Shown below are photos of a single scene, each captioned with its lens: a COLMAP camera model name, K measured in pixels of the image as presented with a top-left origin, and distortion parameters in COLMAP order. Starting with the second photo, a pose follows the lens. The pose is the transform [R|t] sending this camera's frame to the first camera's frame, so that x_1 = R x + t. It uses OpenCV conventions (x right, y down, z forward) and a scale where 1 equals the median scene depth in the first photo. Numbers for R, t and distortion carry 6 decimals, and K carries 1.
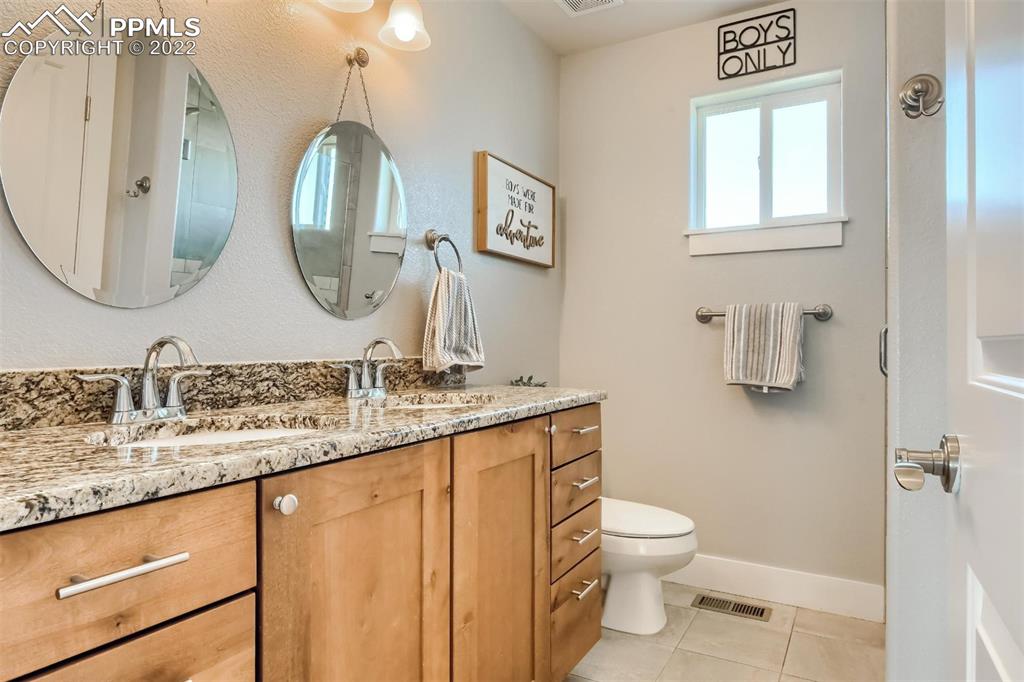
lens RADIAL K [[628.2, 0, 512.0], [0, 628.2, 341.0], [0, 0, 1]] dist [-0.001306, -0.004903]
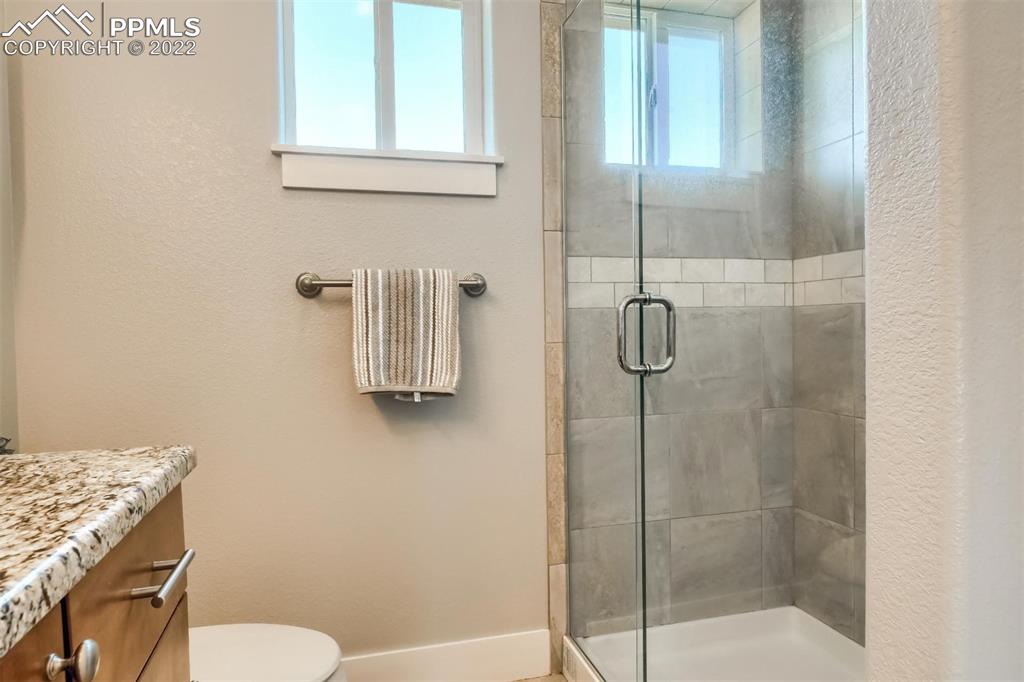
lens RADIAL K [[628.2, 0, 512.0], [0, 628.2, 341.0], [0, 0, 1]] dist [-0.001306, -0.004903]
pose [[0.710284, -0.033651, 0.703111, 0.006649], [0.014874, 0.999351, 0.032803, -0.002924], [-0.703758, -0.012841, 0.710323, 0.448364]]
